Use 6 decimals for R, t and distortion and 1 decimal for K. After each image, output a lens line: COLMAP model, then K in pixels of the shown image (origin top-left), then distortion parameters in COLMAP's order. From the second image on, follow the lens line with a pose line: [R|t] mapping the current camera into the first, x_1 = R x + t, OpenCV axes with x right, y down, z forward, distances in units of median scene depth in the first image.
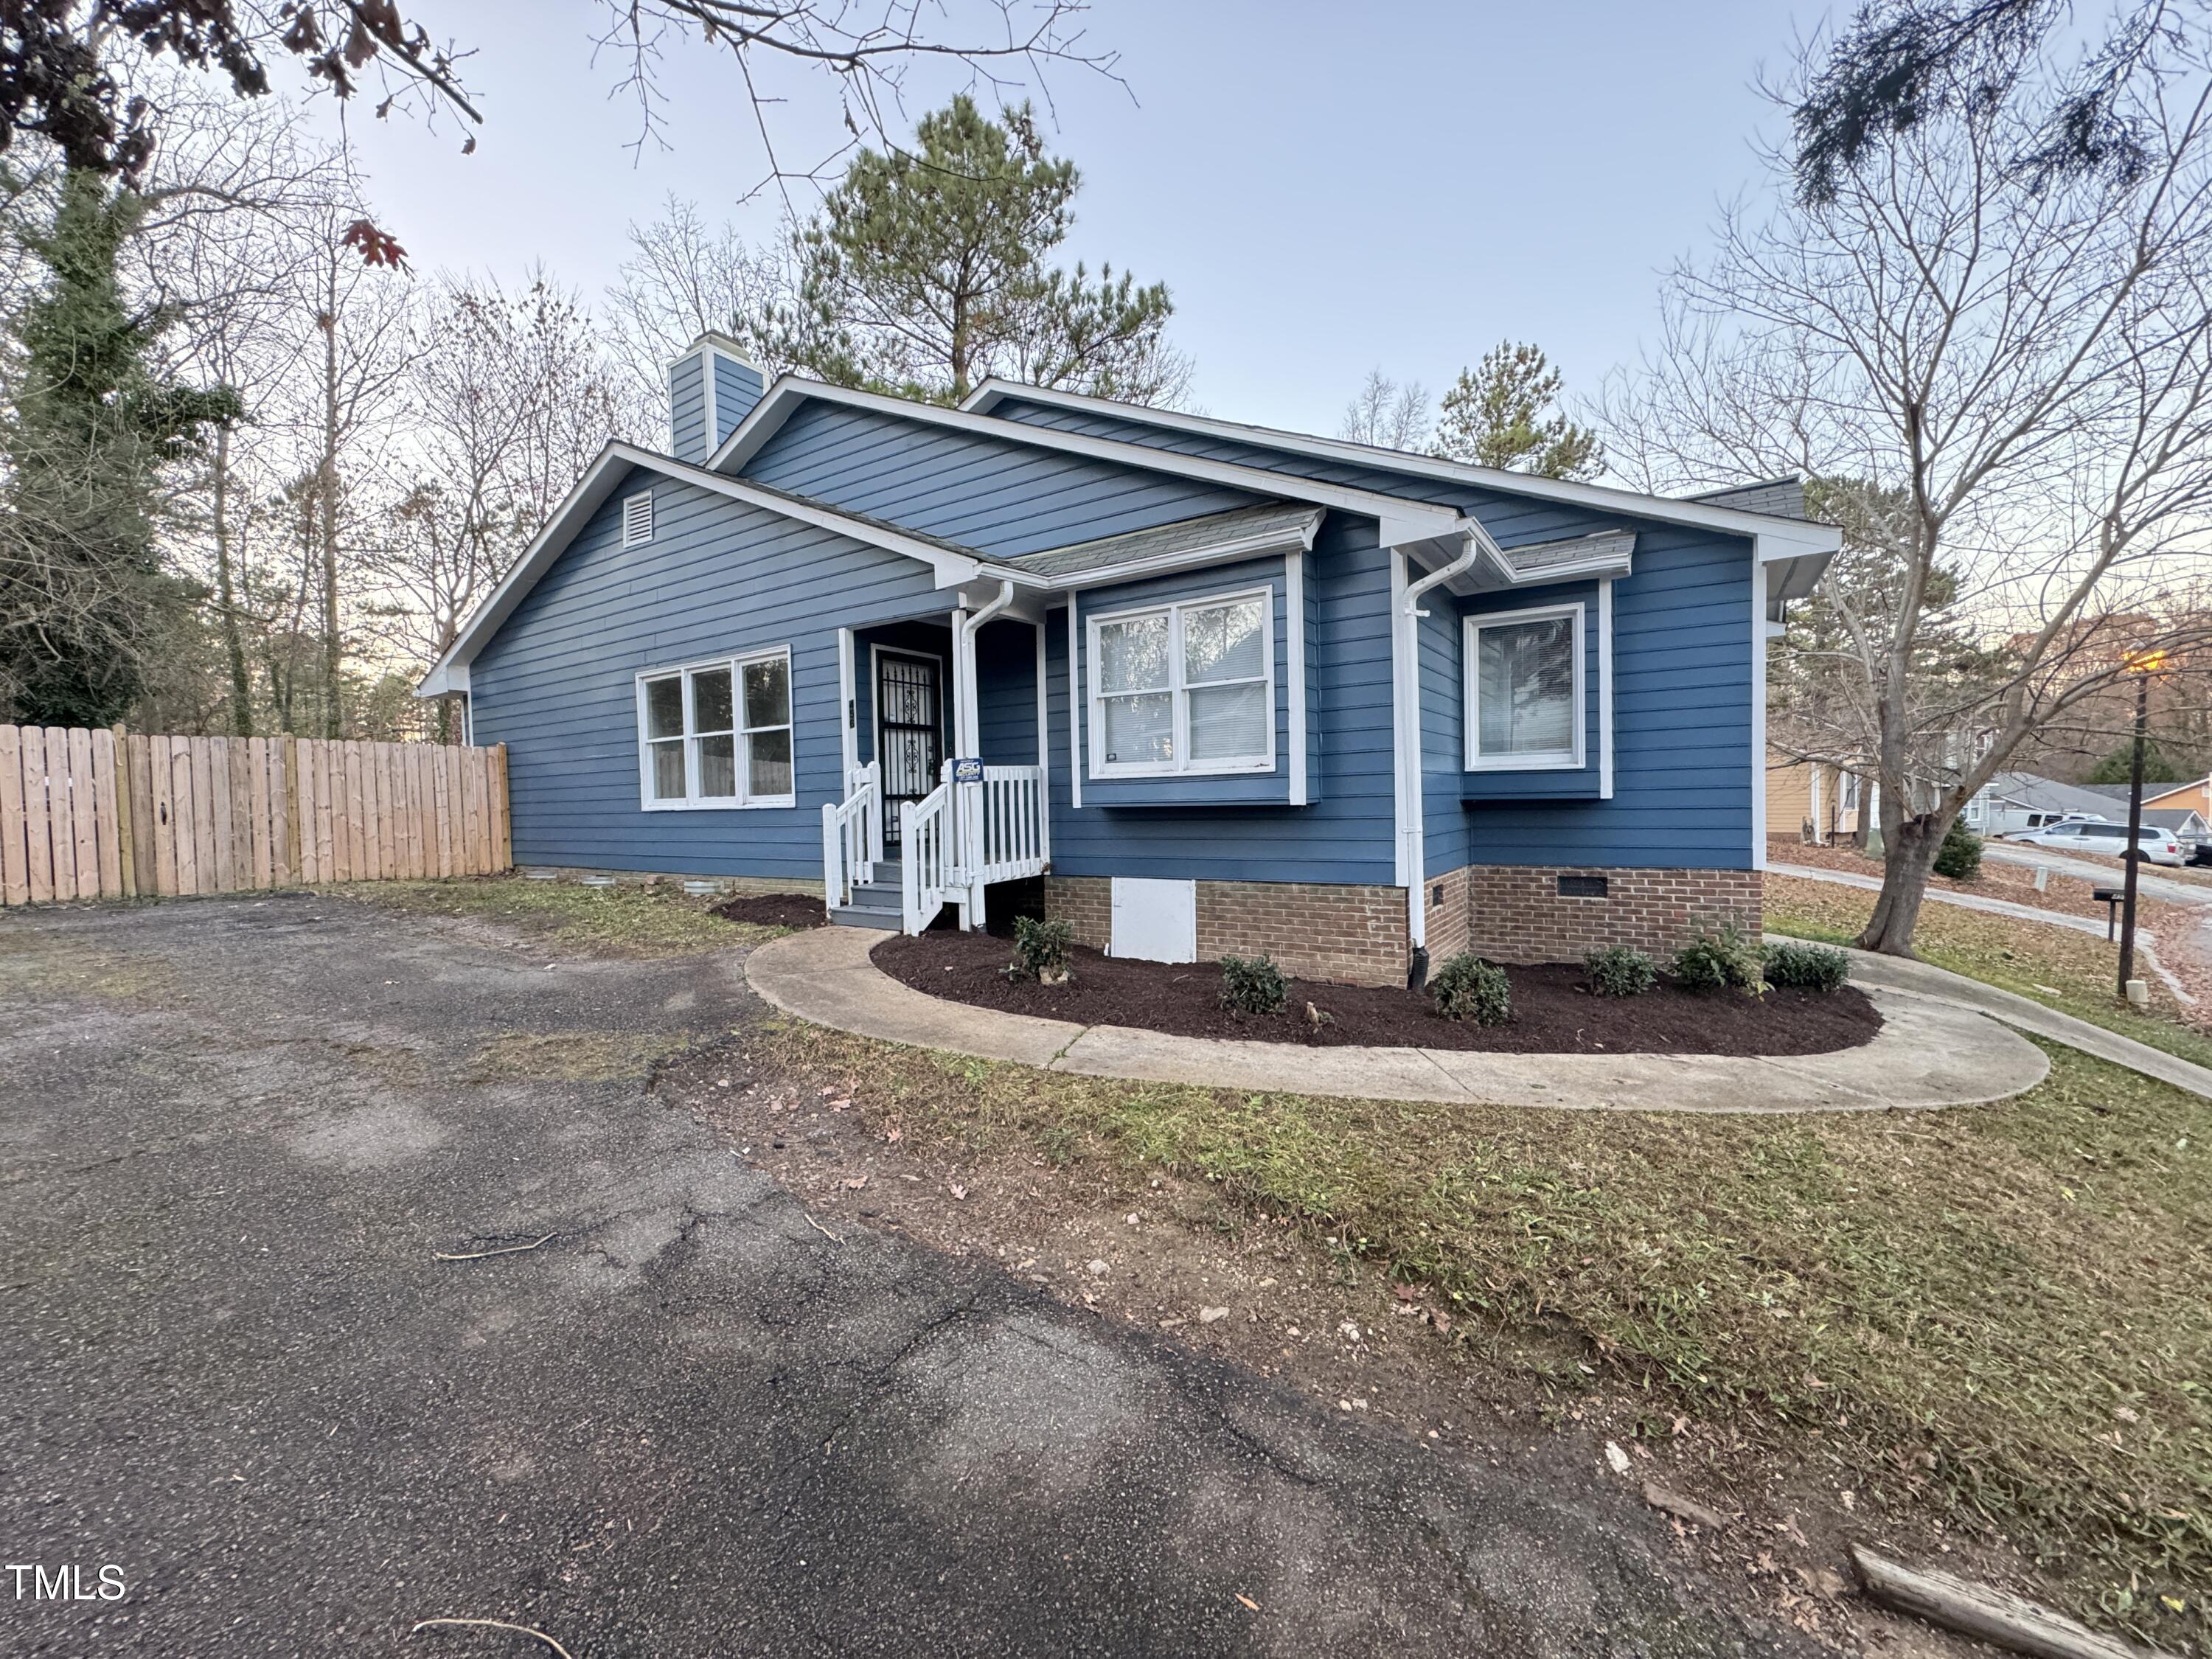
lens RADIAL K [[880.9, 0, 1108.3], [0, 880.9, 830.5], [0, 0, 1]] dist [0.004581, 0.000046]
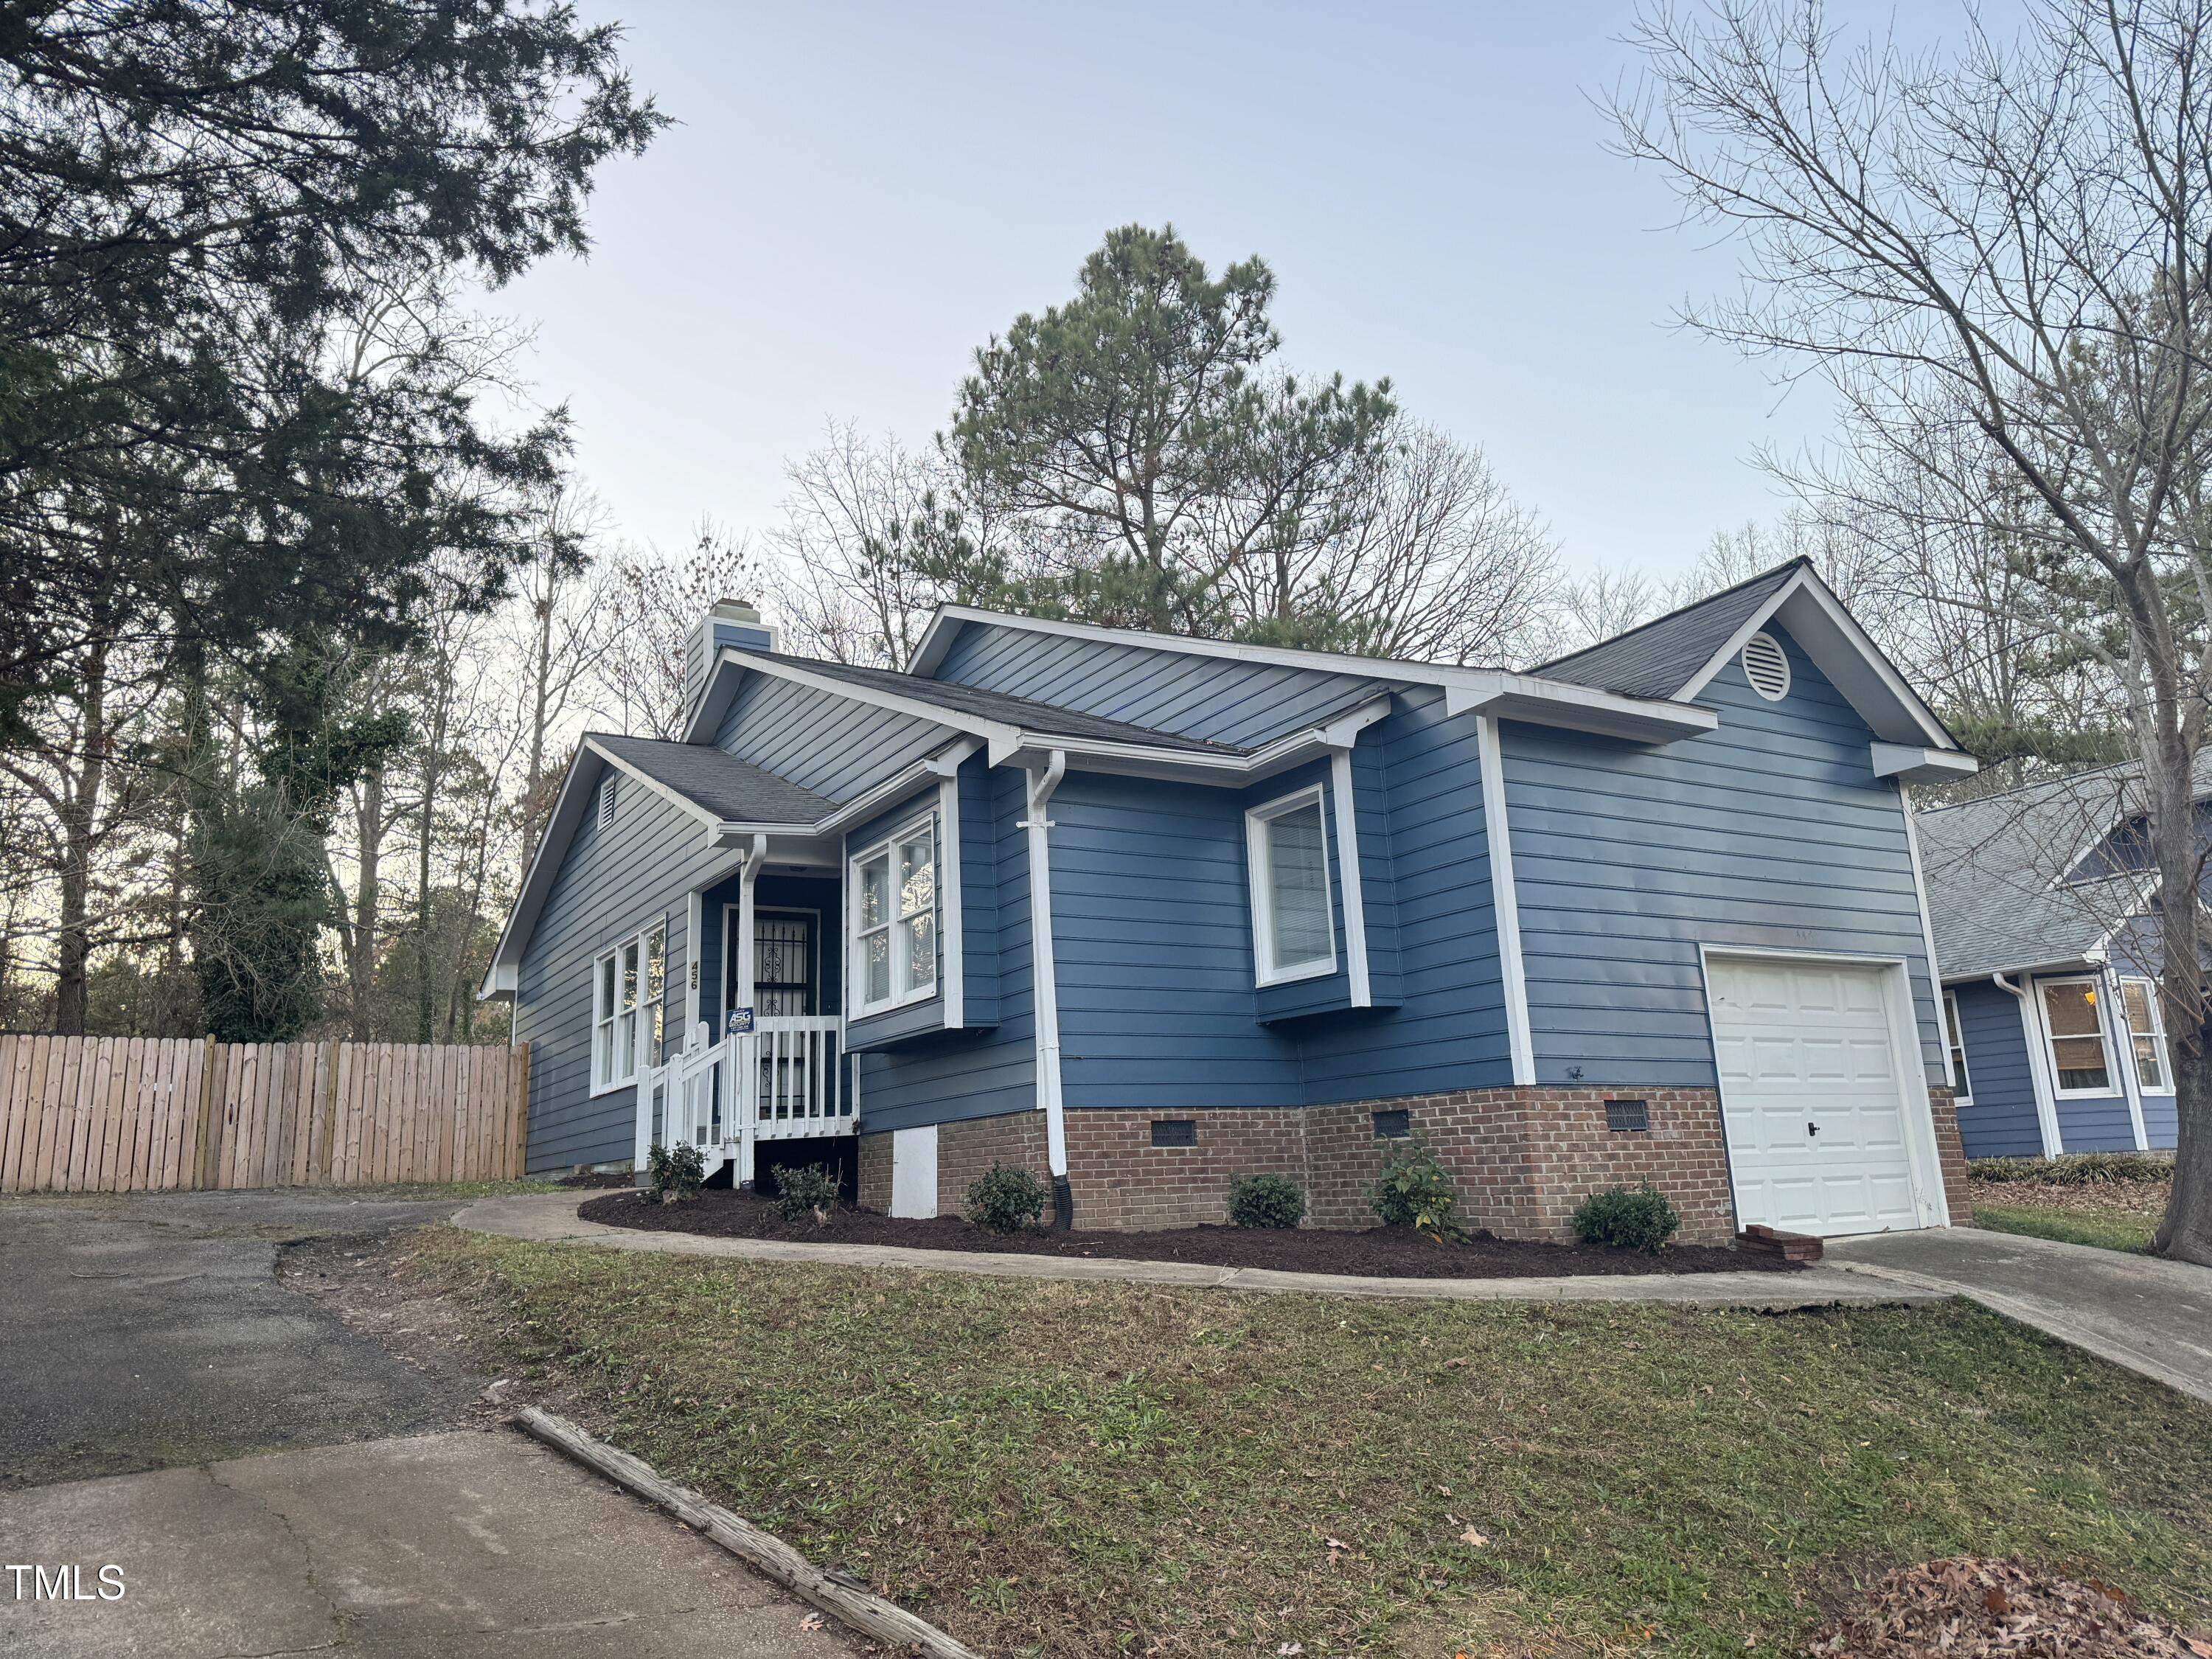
lens RADIAL K [[1563.7, 0, 1103.6], [0, 1563.7, 826.2], [0, 0, 1]] dist [0.031209, -0.005329]
pose [[0.902012, -0.112954, -0.416672, 0.854486], [0.008223, 0.969485, -0.245012, 0.136654], [0.431633, 0.217577, 0.875416, -0.369255]]
